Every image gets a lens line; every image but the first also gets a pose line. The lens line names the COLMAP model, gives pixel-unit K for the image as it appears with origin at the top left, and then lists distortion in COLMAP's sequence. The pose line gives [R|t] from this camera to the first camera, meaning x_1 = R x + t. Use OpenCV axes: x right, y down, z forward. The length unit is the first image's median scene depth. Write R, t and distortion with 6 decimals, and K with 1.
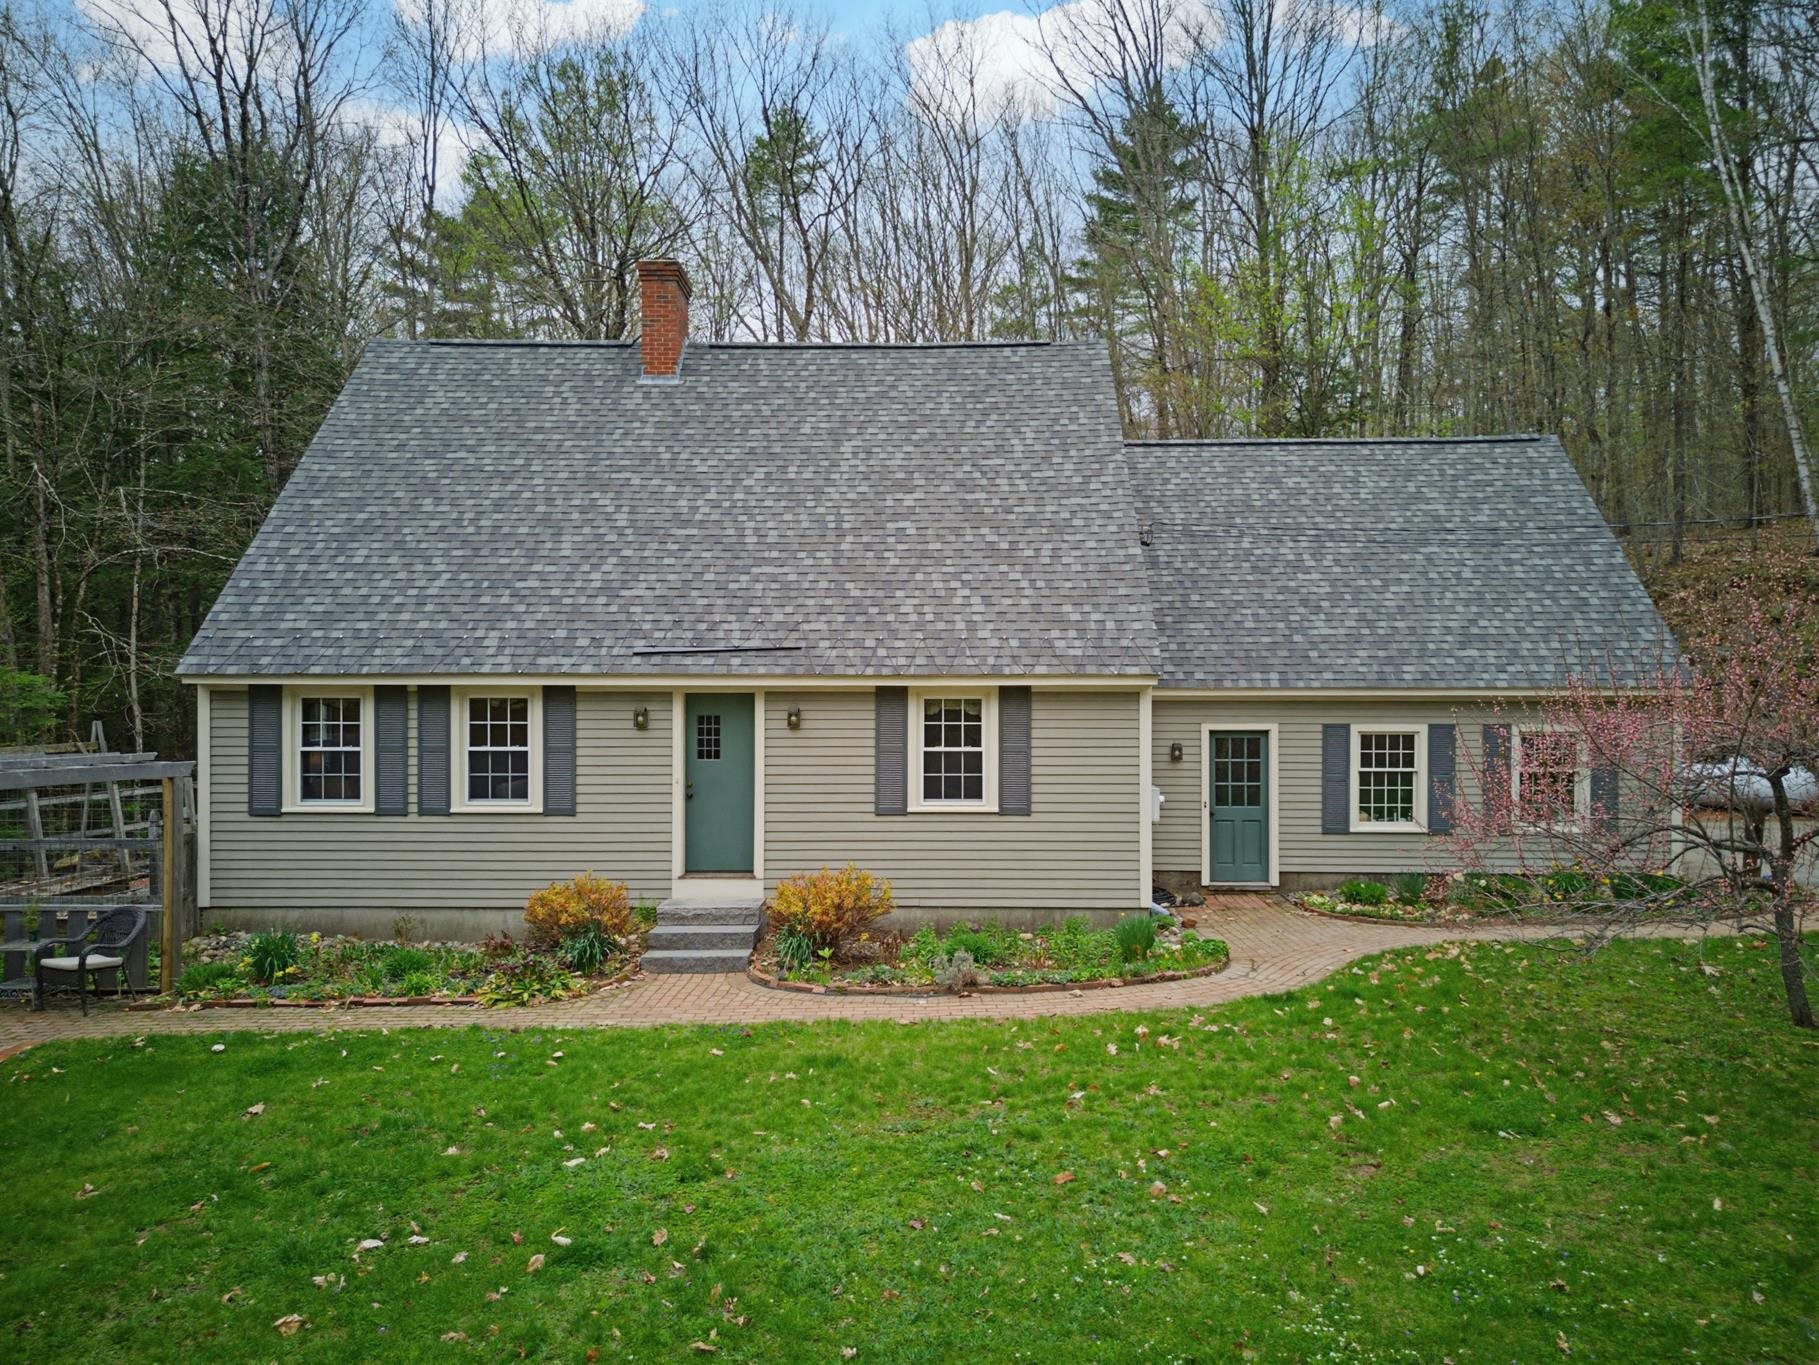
lens RADIAL K [[1286.4, 0, 931.5], [0, 1286.4, 718.7], [0, 0, 1]] dist [0.071223, -0.062002]
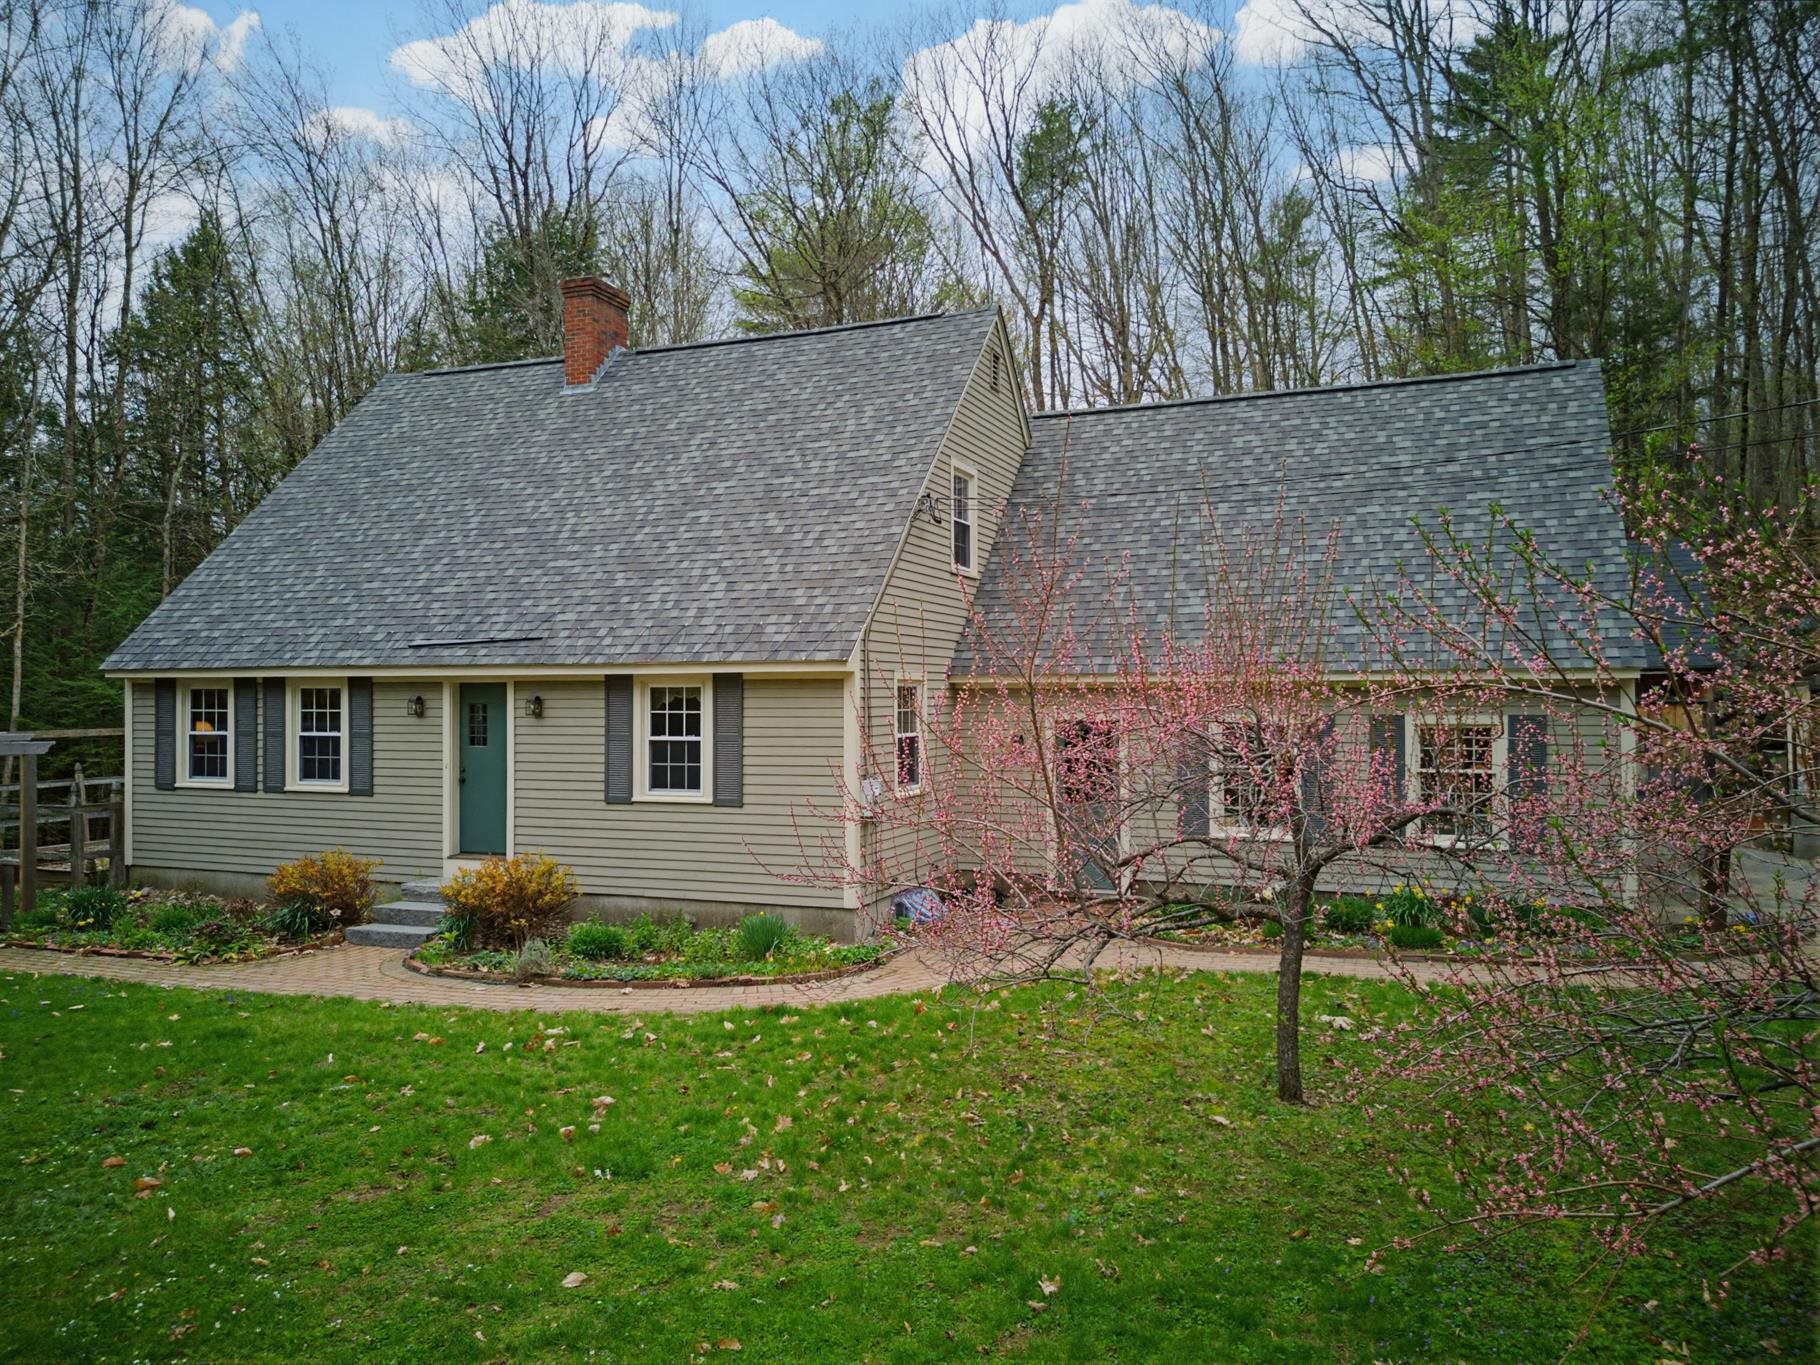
lens RADIAL K [[1300.2, 0, 910.0], [0, 1300.2, 682.5], [0, 0, 1]] dist [0.037294, -0.000830]
pose [[0.931476, -0.006298, -0.363748, 0.548493], [-0.002597, 0.999710, -0.023960, 0.004581], [0.363793, 0.023263, 0.931189, 0.136993]]
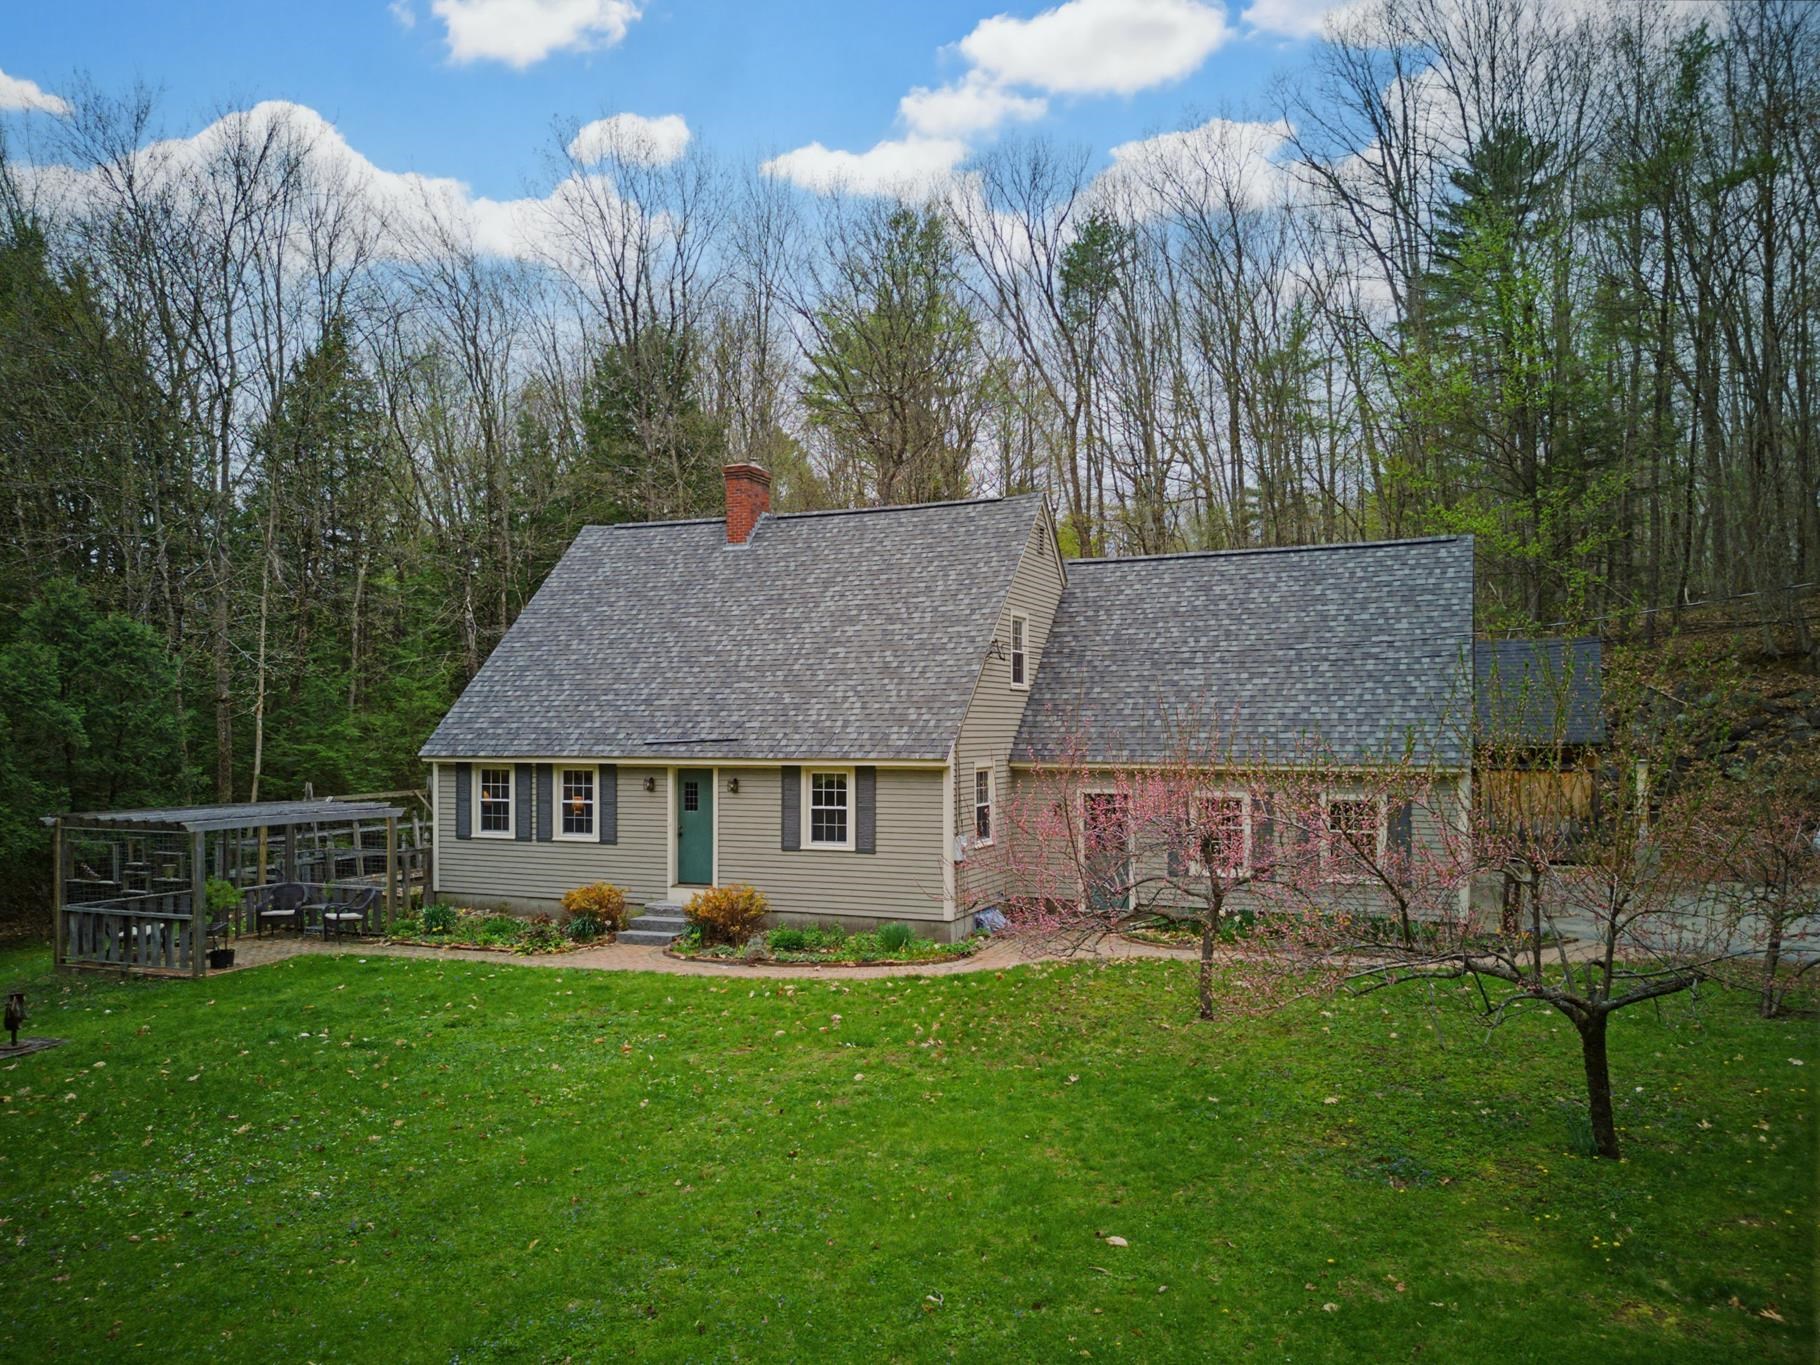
lens RADIAL K [[1297.9, 0, 911.3], [0, 1297.9, 719.9], [0, 0, 1]] dist [0.093055, -0.002551]
pose [[0.921091, -0.004693, -0.389320, 0.689676], [-0.002762, 0.999823, -0.018587, -0.049958], [0.389338, 0.018196, 0.920915, -0.346242]]
